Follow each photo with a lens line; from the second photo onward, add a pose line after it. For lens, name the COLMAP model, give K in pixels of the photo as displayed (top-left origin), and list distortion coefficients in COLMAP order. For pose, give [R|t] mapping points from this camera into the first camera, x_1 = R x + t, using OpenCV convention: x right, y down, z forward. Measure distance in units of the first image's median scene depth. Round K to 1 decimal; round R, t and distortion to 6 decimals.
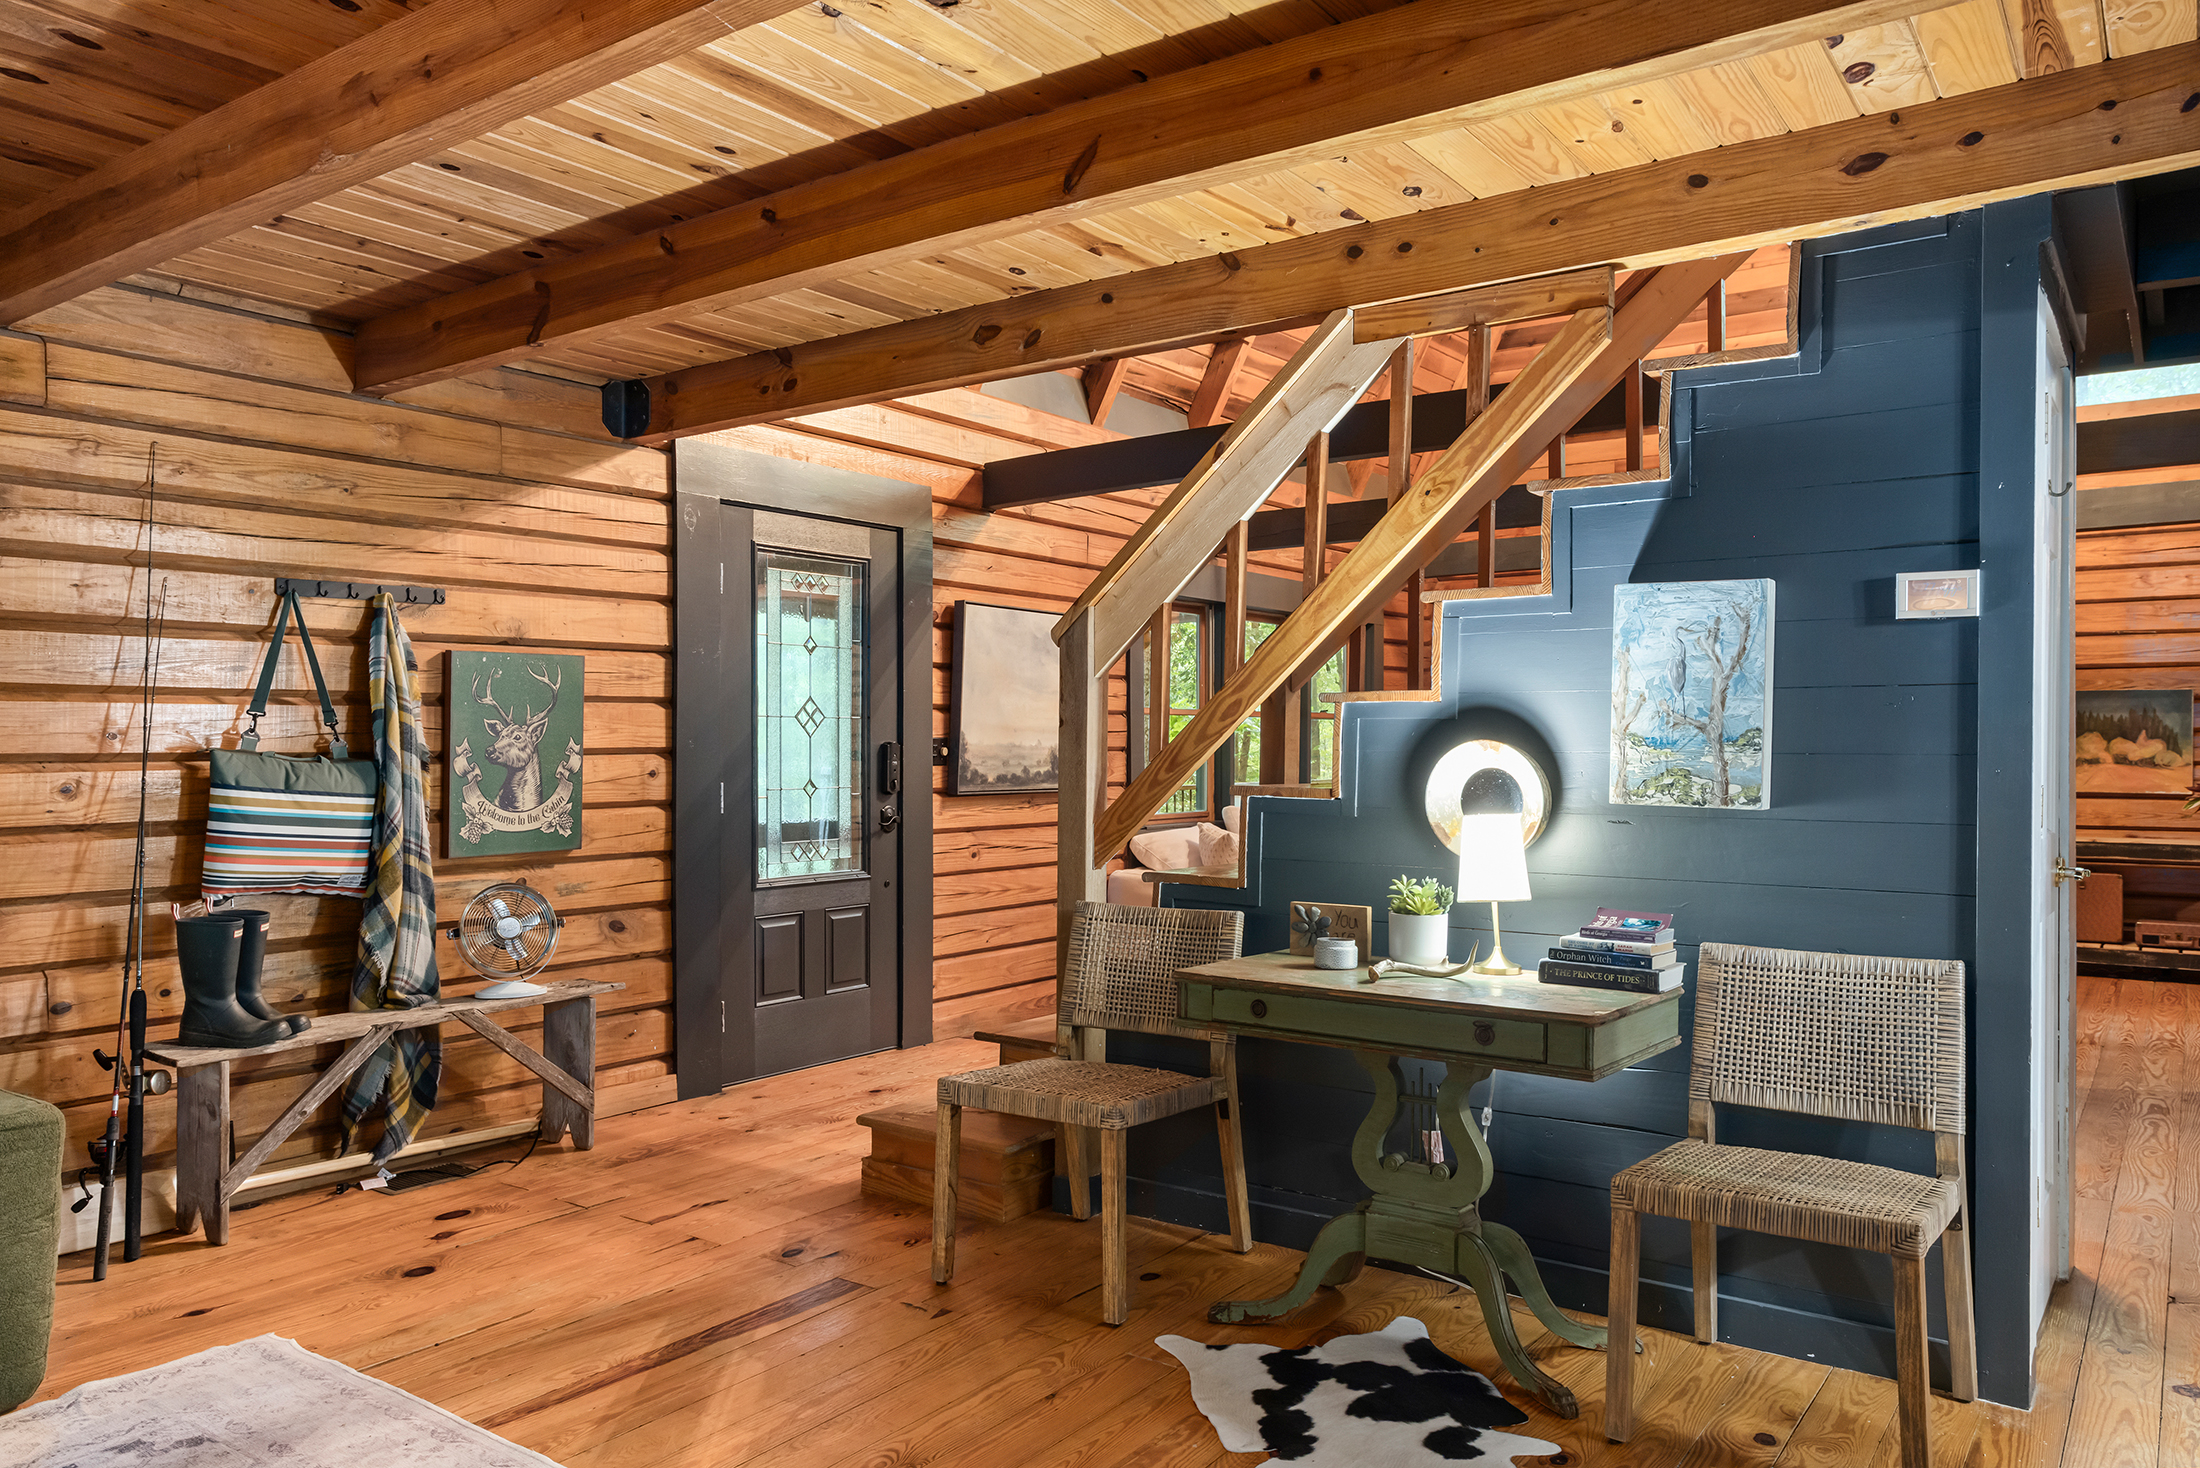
lens RADIAL K [[1561.4, 0, 1085.7], [0, 1561.4, 754.9], [0, 0, 1]] dist [-0.029570, 0.051787]
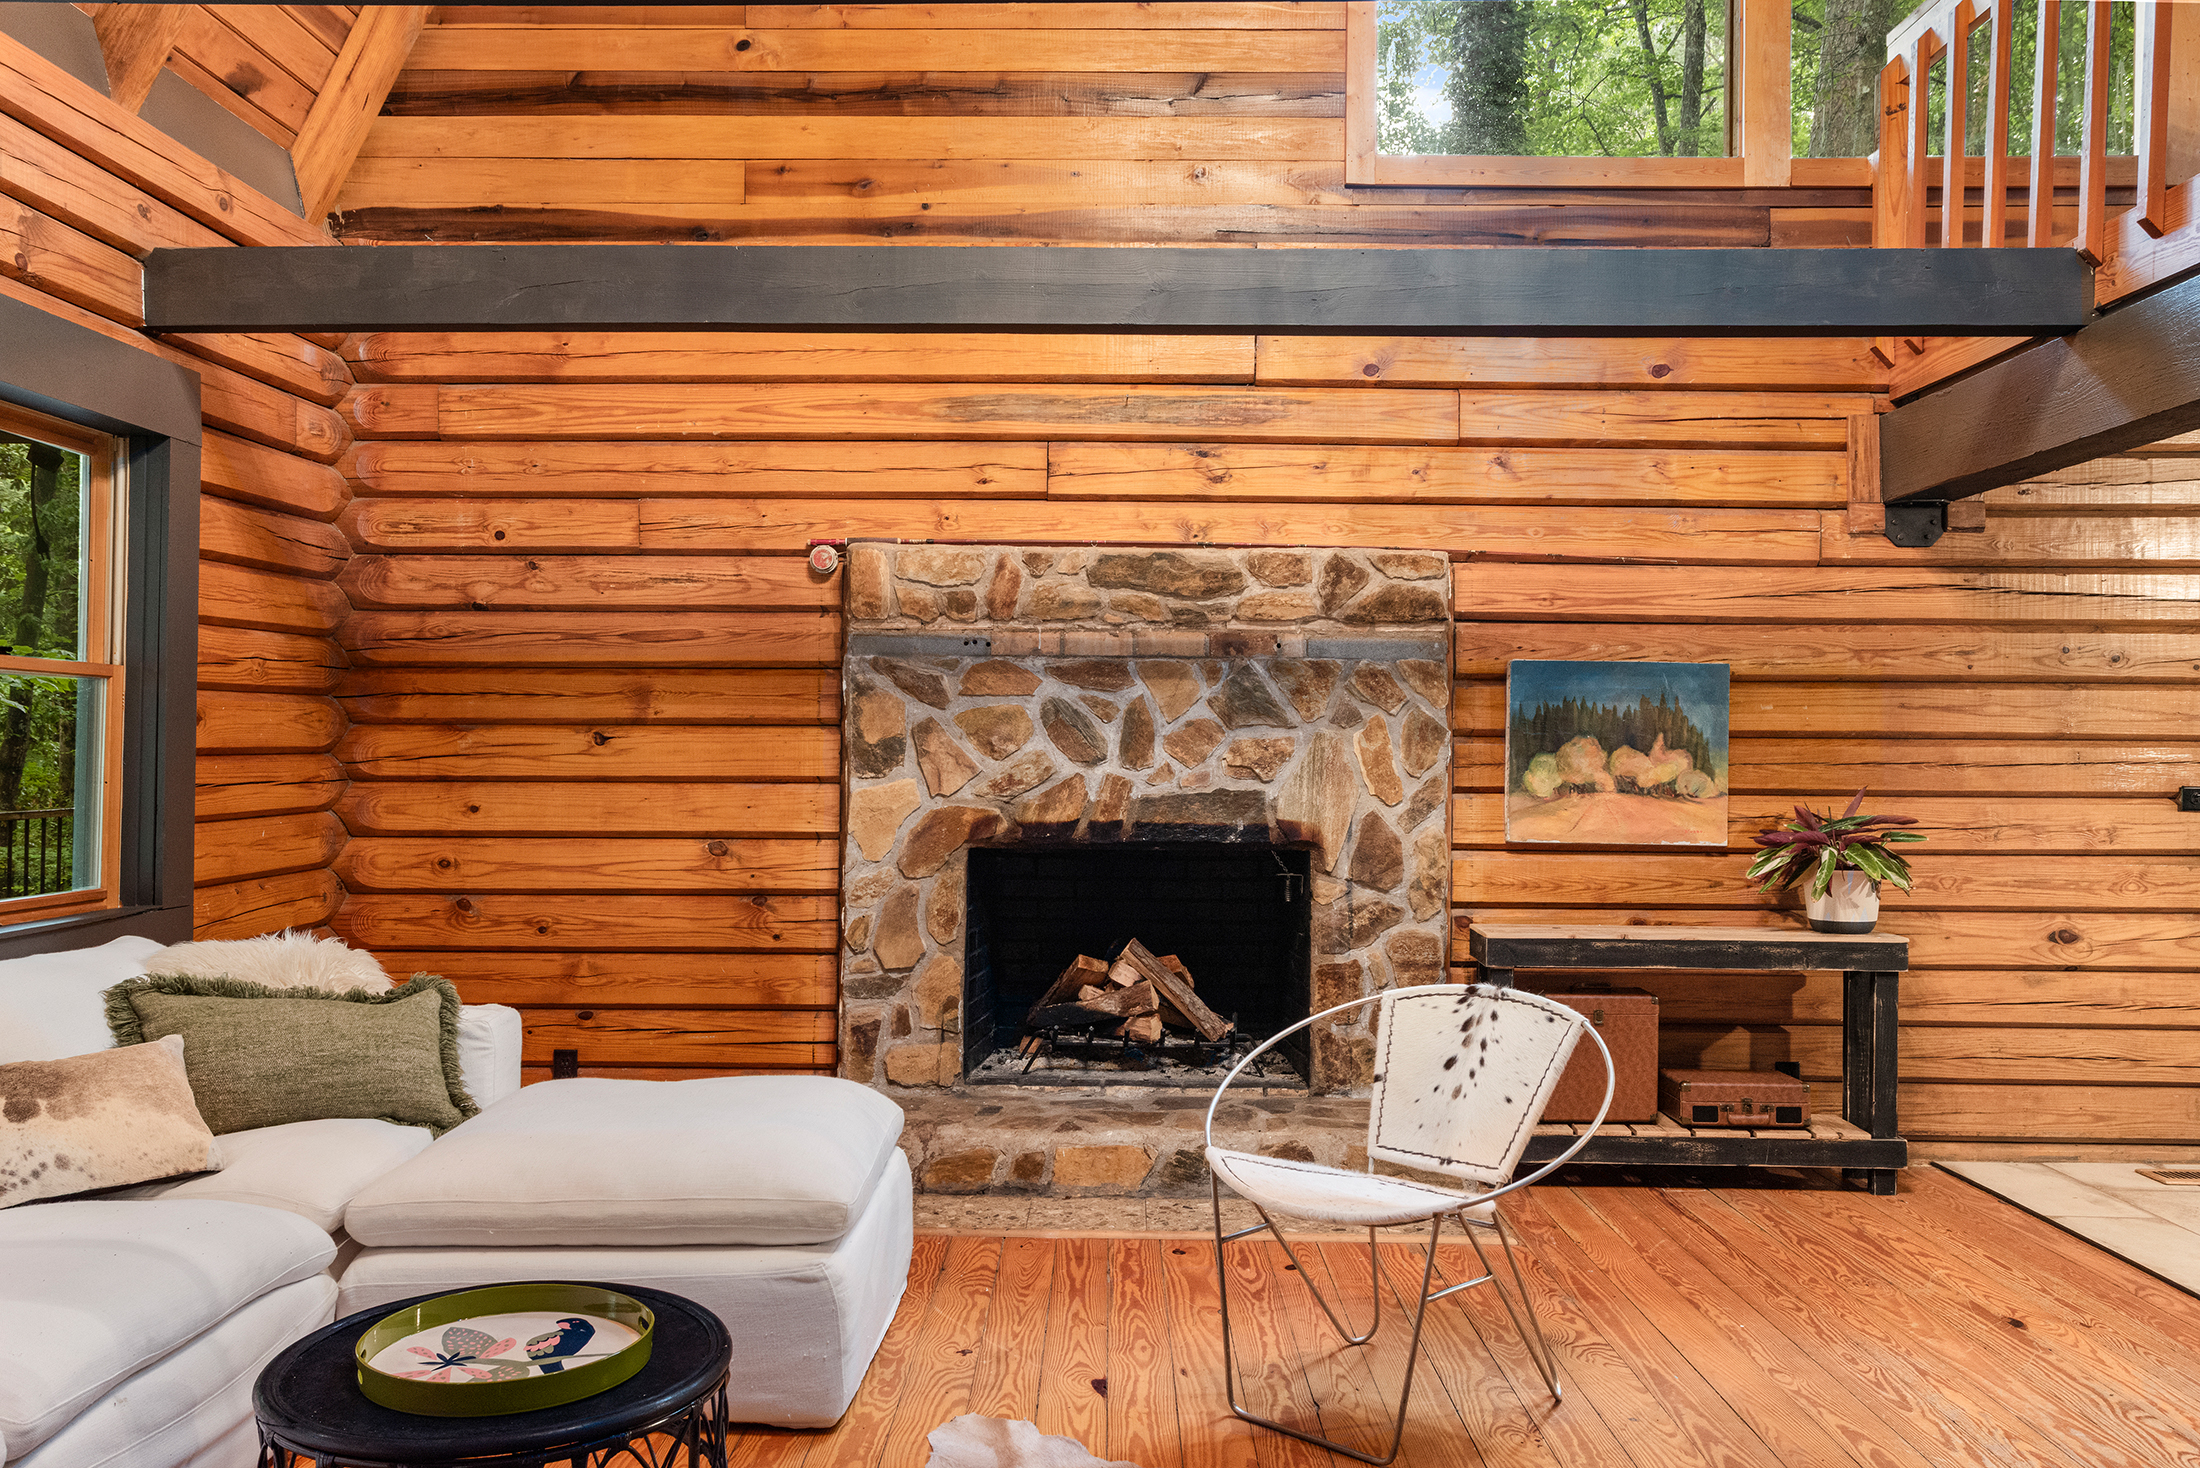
lens RADIAL K [[1708.1, 0, 1091.5], [0, 1708.1, 731.5], [0, 0, 1]] dist [-0.030490, 0.082639]
pose [[0.823042, 0.014157, 0.567804, 0.308397], [-0.006749, 0.999863, -0.015146, -0.011550], [-0.567940, 0.008633, 0.823025, 1.191422]]
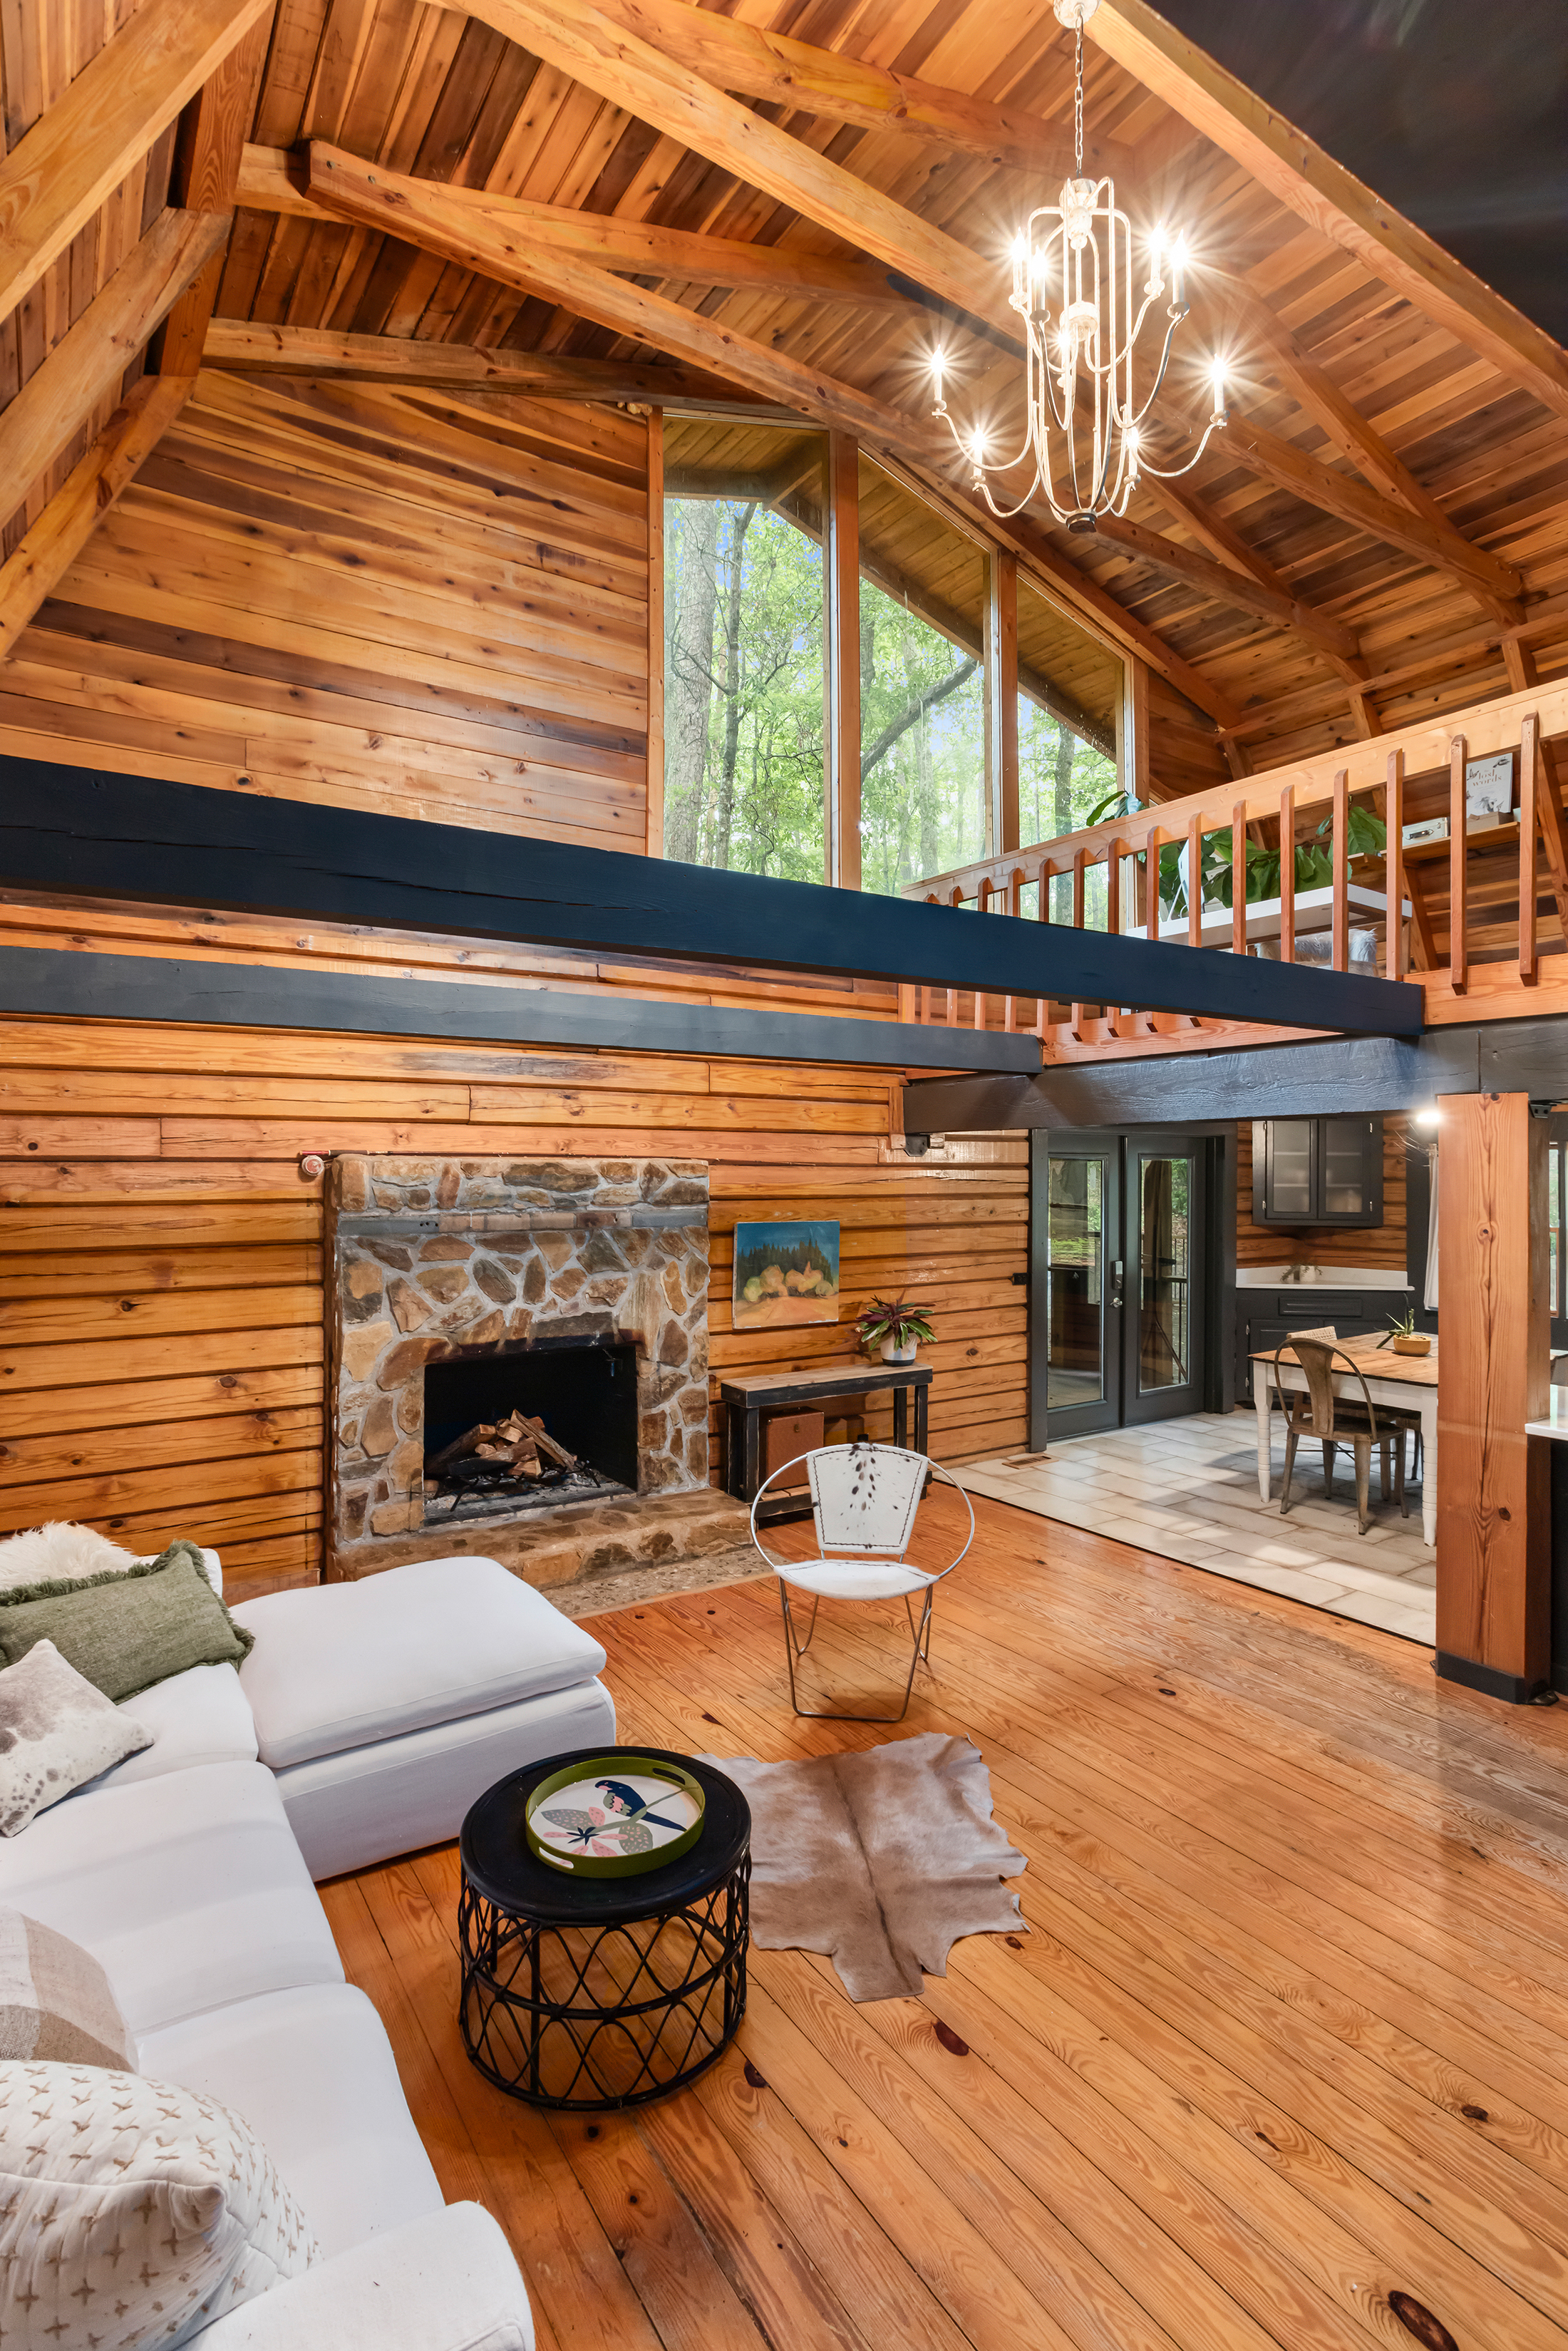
lens RADIAL K [[1140.6, 0, 777.8], [0, 1140.6, 1158.8], [0, 0, 1]] dist [-0.061835, 0.041877]
pose [[0.360148, 0.009467, 0.932847, -0.036942], [0.003368, 0.999929, -0.011448, -0.145266], [-0.932889, 0.007264, 0.360090, 1.474322]]
